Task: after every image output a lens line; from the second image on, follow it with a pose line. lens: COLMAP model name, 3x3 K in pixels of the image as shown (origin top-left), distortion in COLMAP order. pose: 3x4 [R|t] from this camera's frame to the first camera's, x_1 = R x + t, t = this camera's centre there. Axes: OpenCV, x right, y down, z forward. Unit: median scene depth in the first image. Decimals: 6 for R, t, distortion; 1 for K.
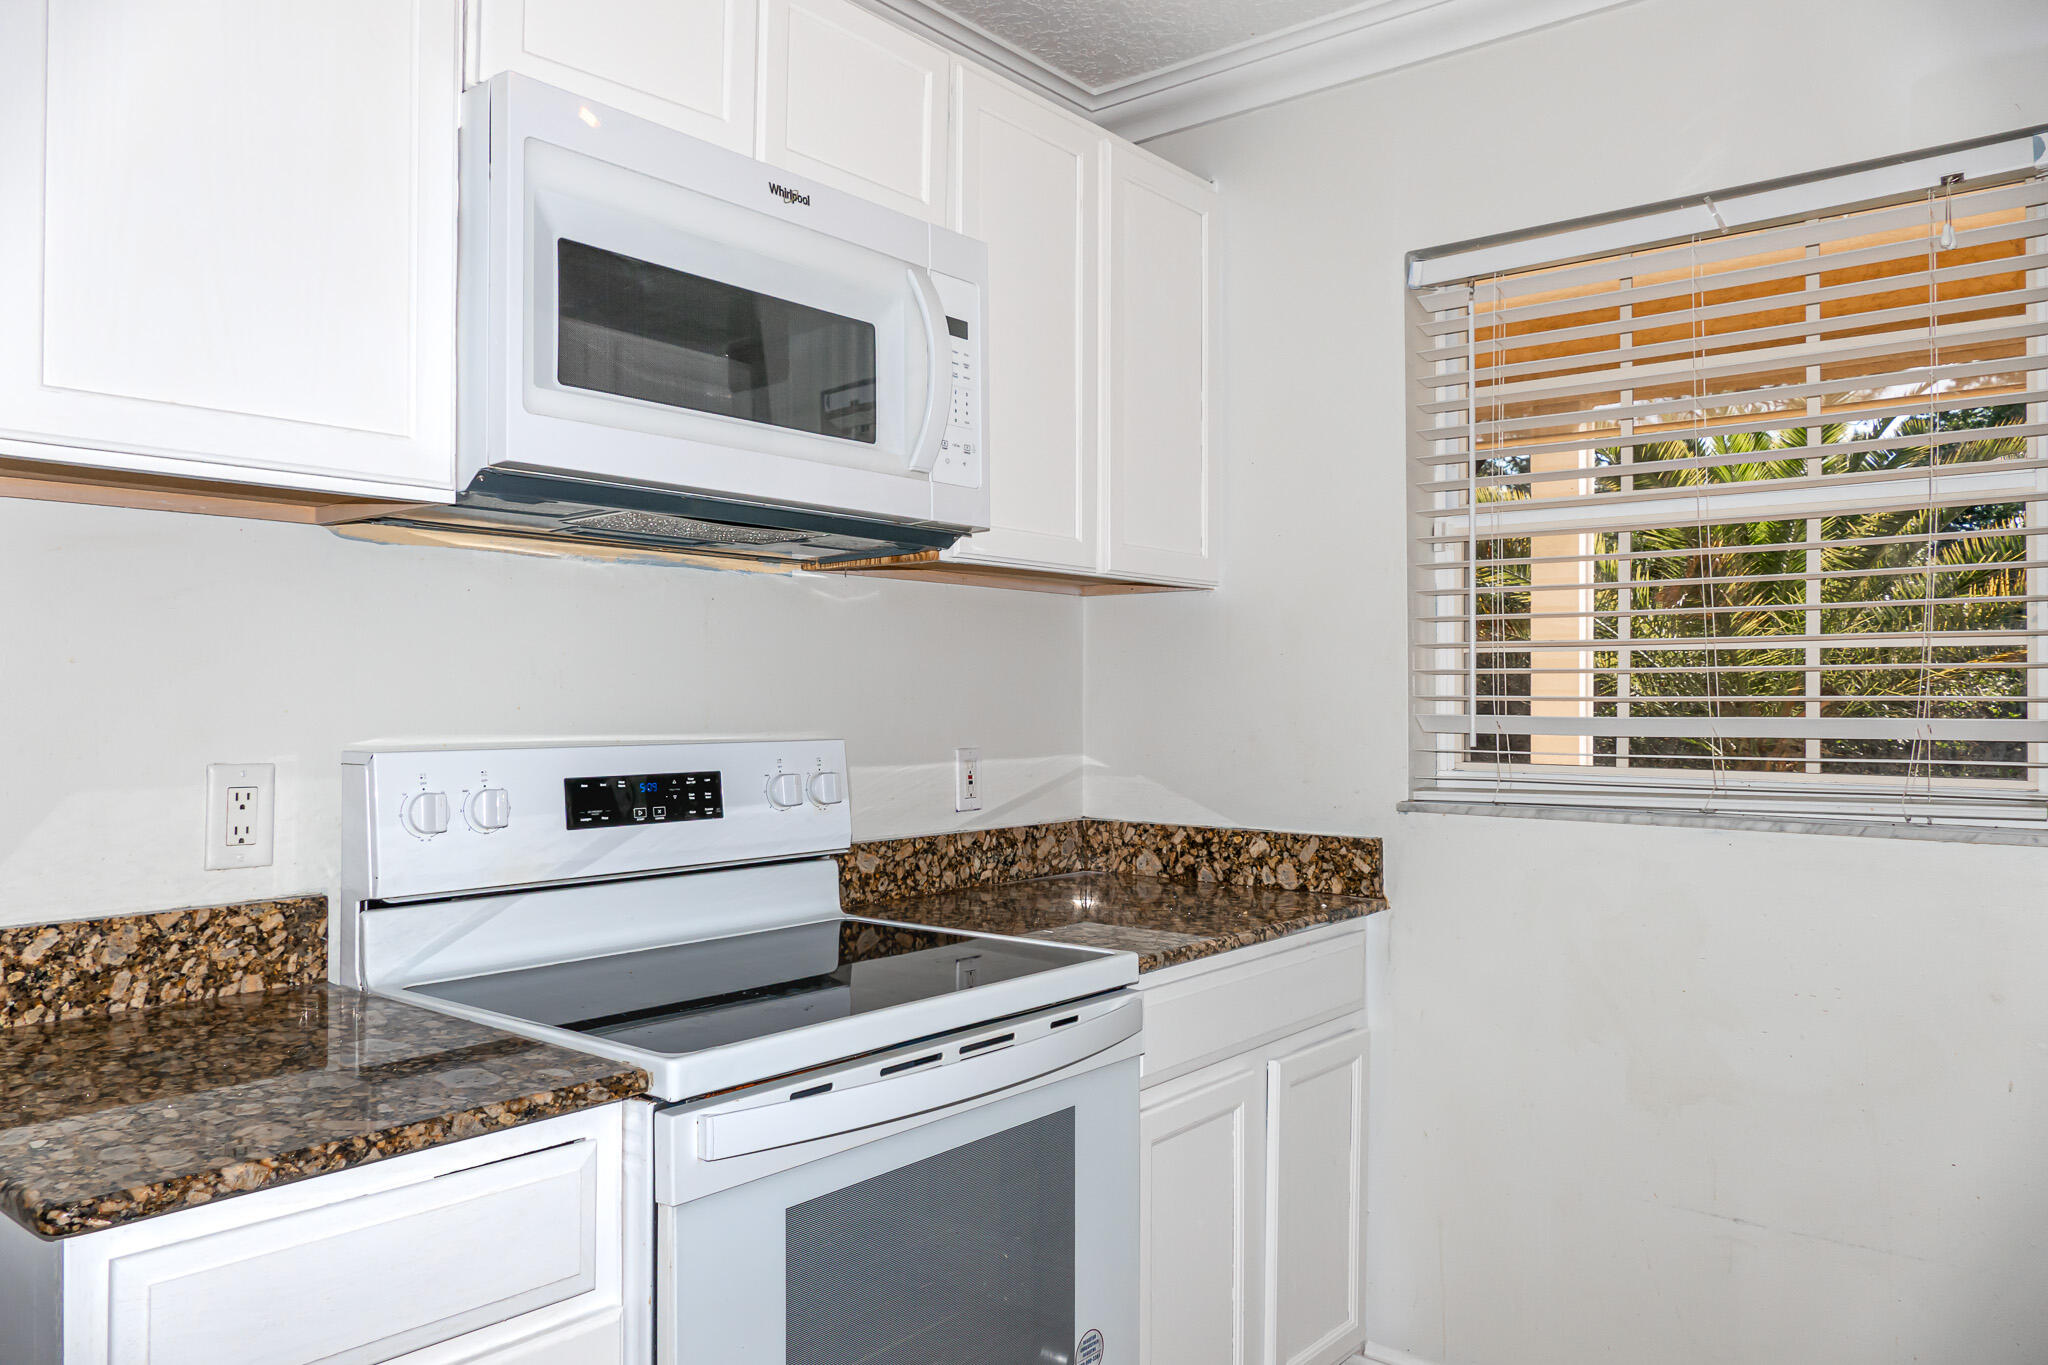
lens RADIAL K [[1460.5, 0, 1024.0], [0, 1460.5, 682.5], [0, 0, 1]] dist [-0.008803, 0.005402]
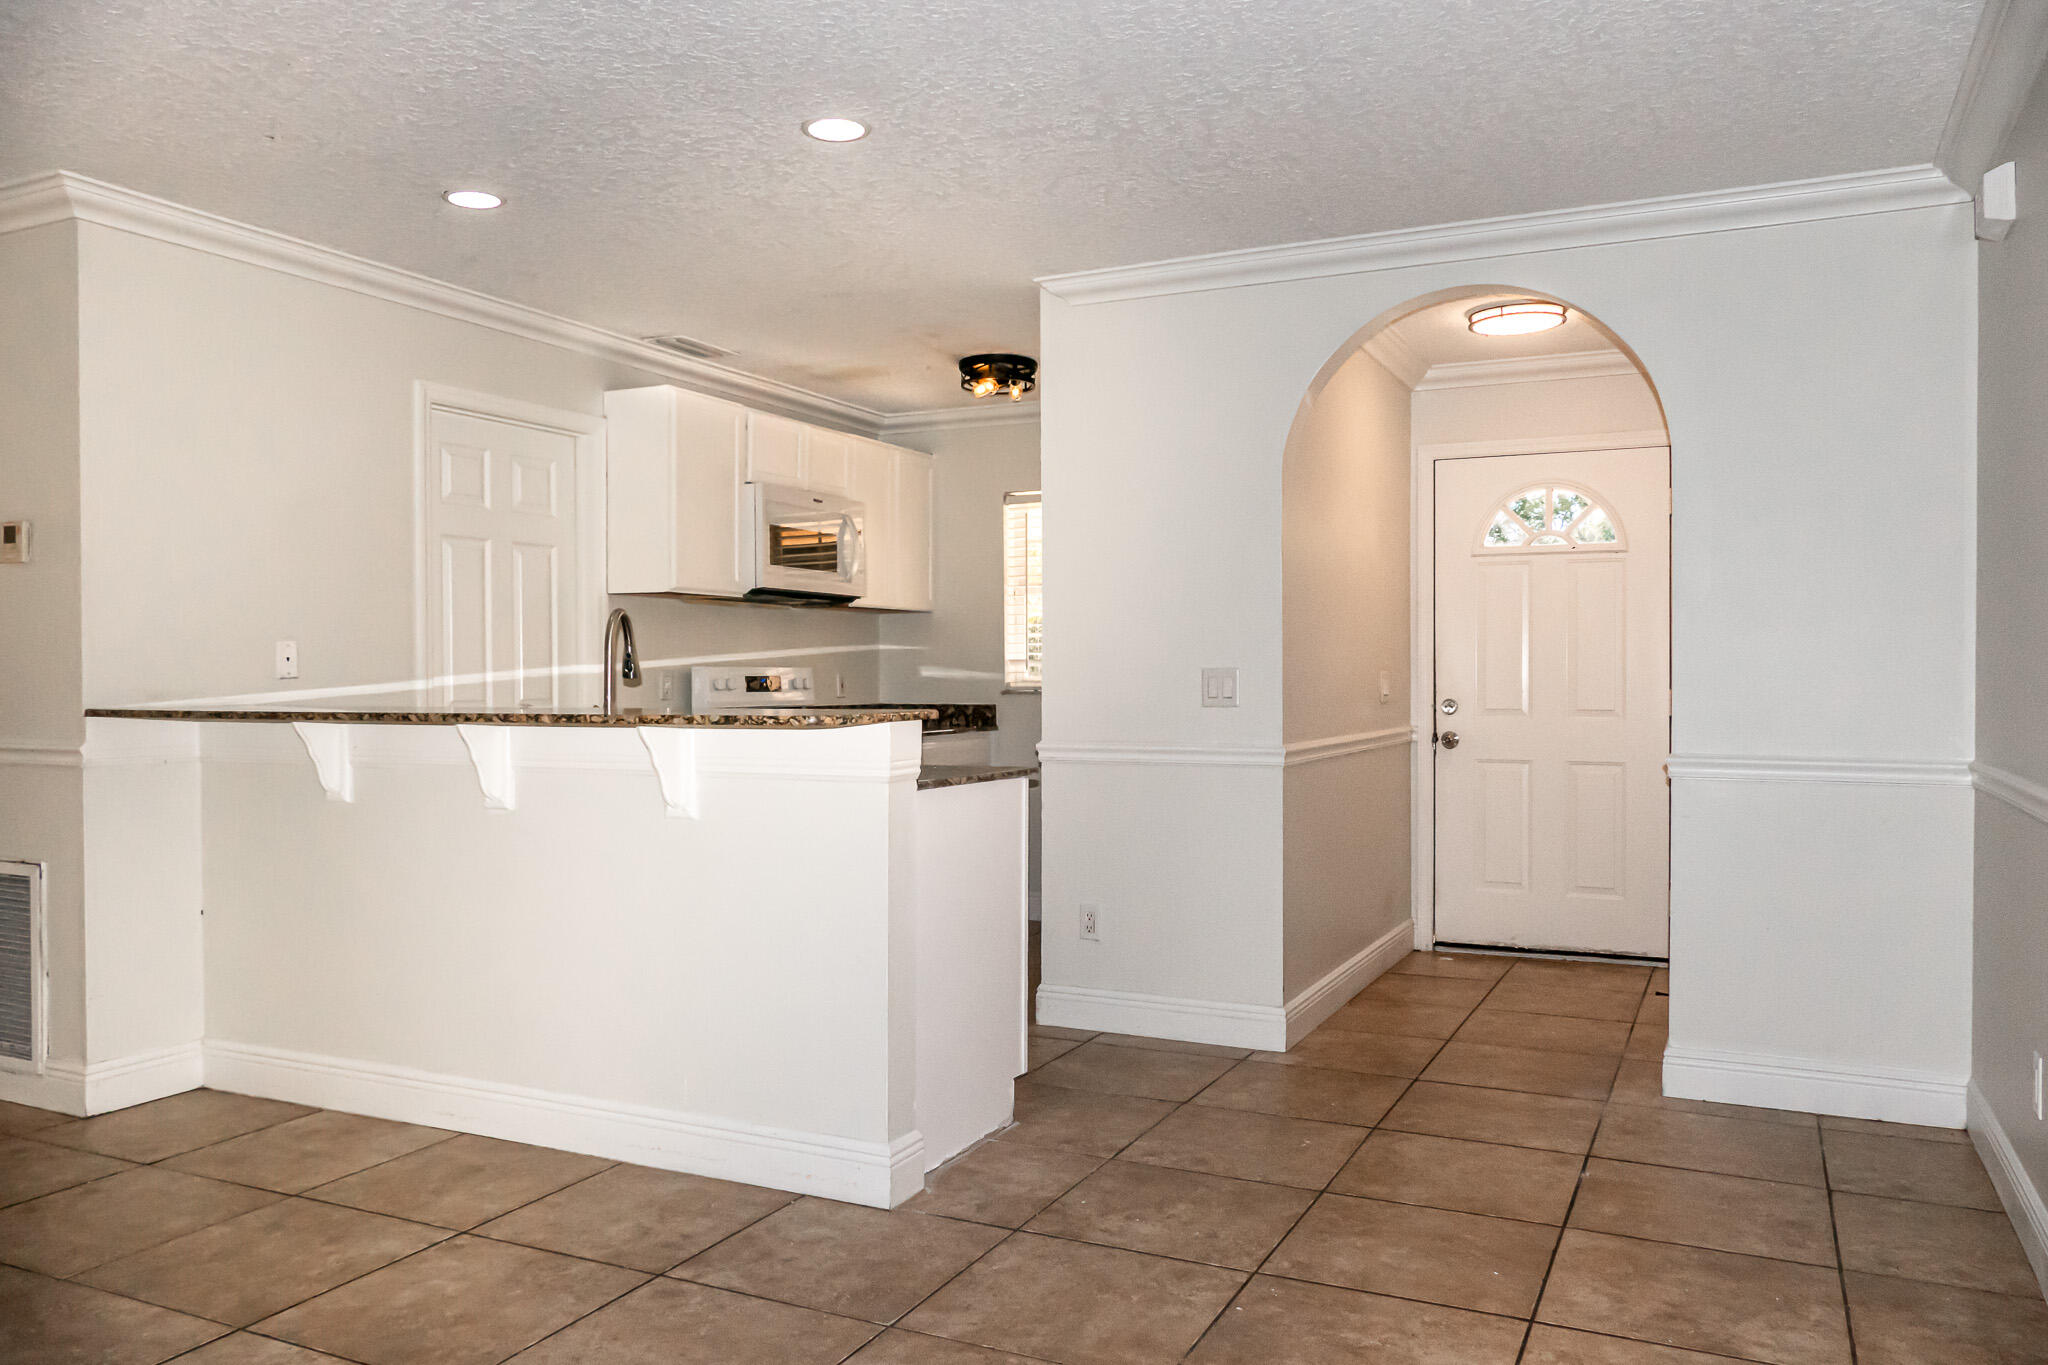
lens RADIAL K [[1496.8, 0, 1024.0], [0, 1496.8, 682.5], [0, 0, 1]] dist [-0.021366, 0.012179]
pose [[0.972971, -0.004054, 0.230892, -0.516243], [0.000628, 0.999889, 0.014907, 0.032610], [-0.230927, -0.014360, 0.972865, -2.557512]]
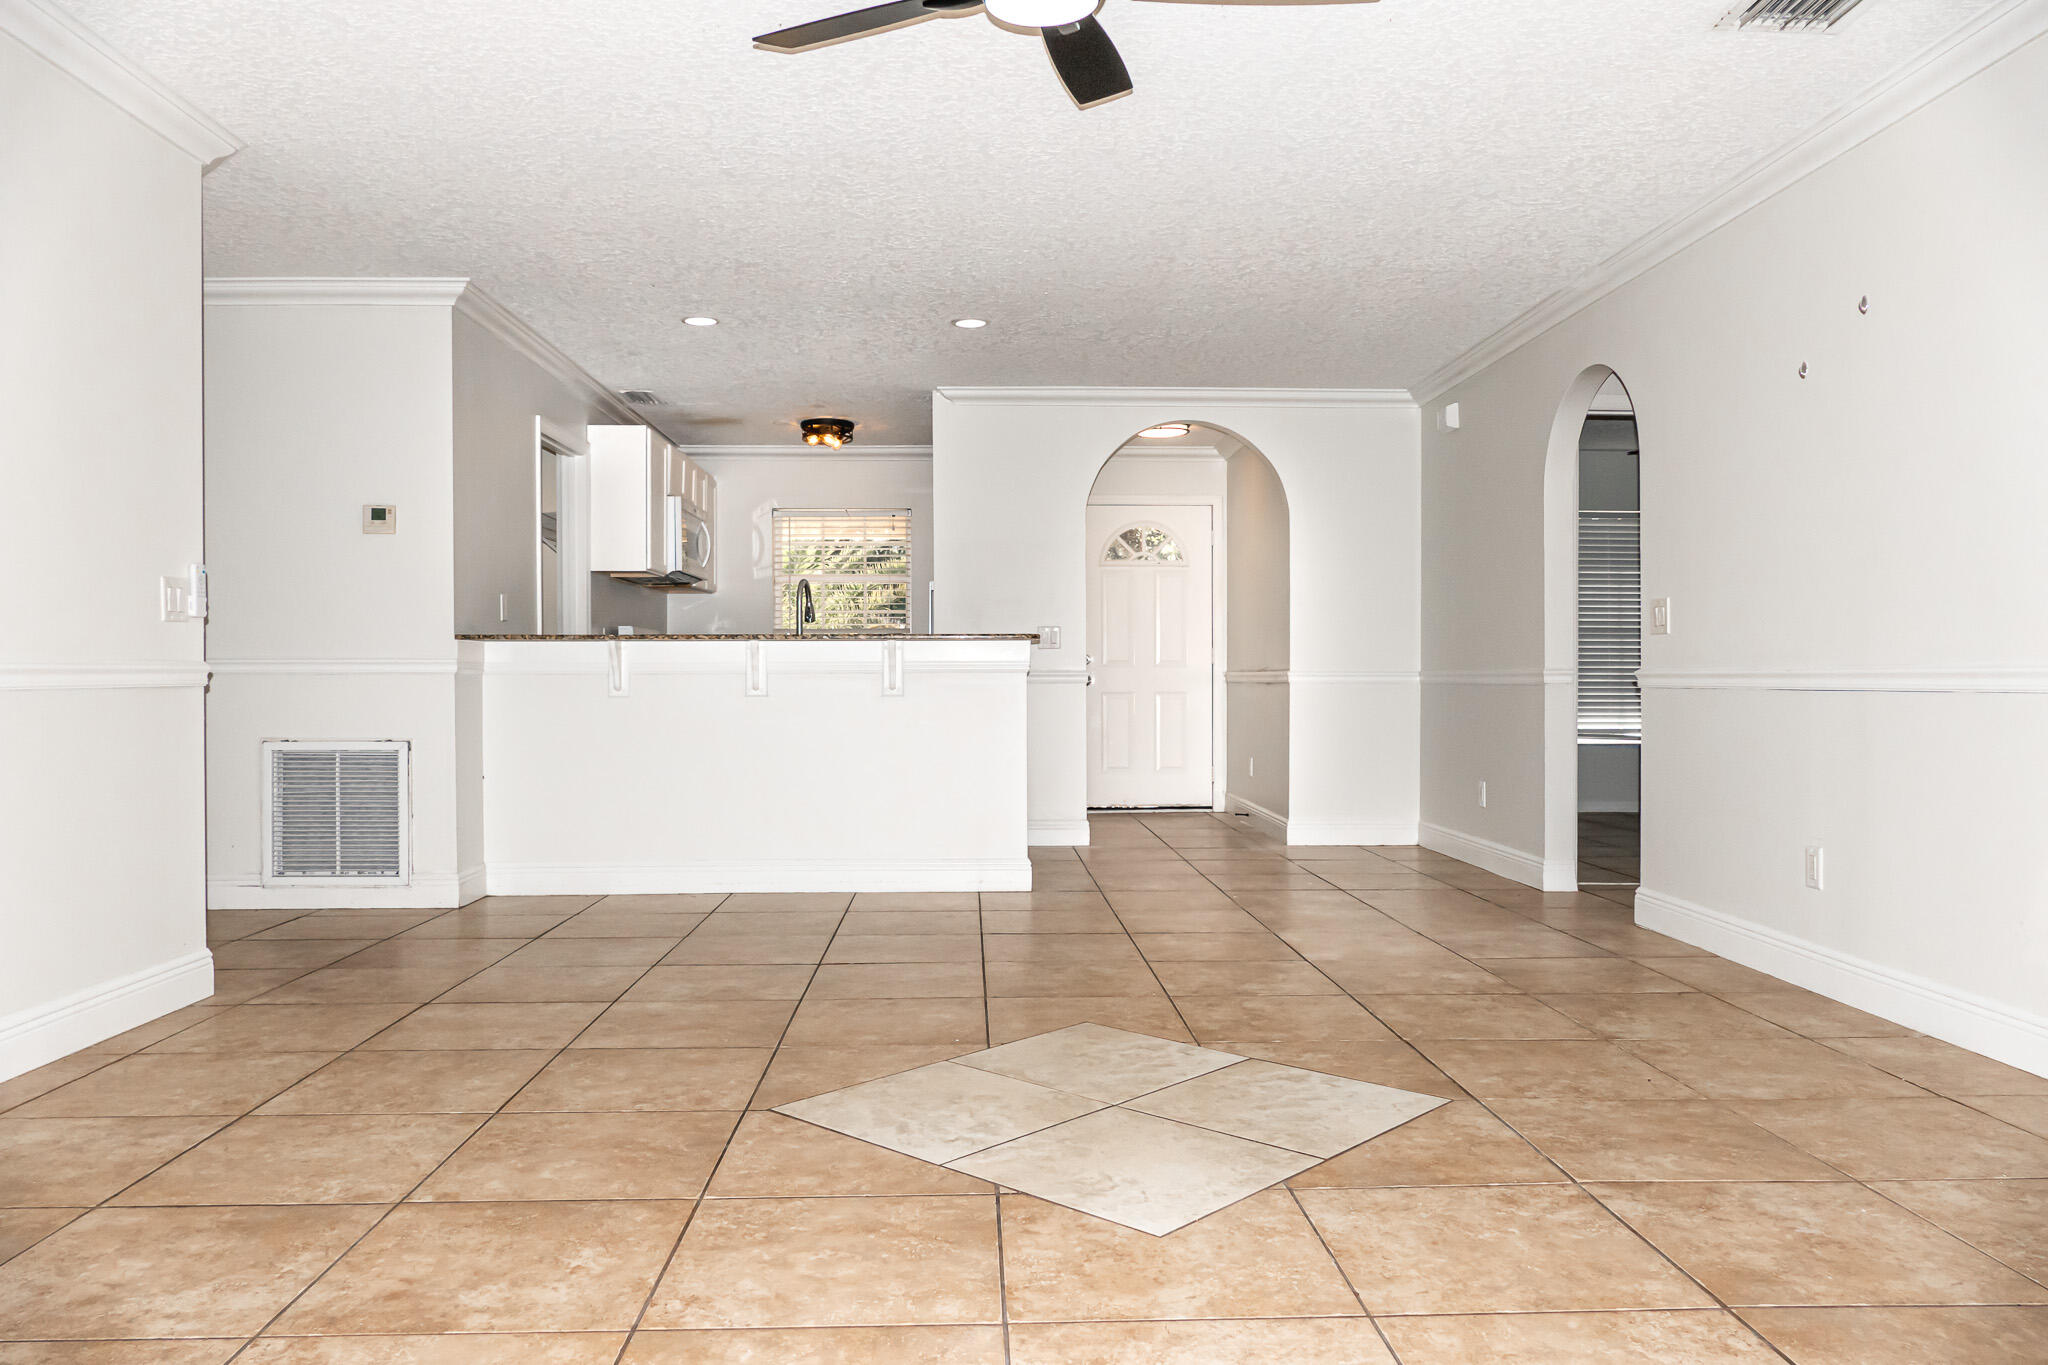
lens RADIAL K [[1460.5, 0, 1024.0], [0, 1460.5, 682.5], [0, 0, 1]] dist [-0.008803, 0.005402]
pose [[0.750263, -0.003383, 0.661131, -2.577253], [-0.002856, 0.999961, 0.008358, 0.181284], [-0.661133, -0.008159, 0.750224, -3.358638]]
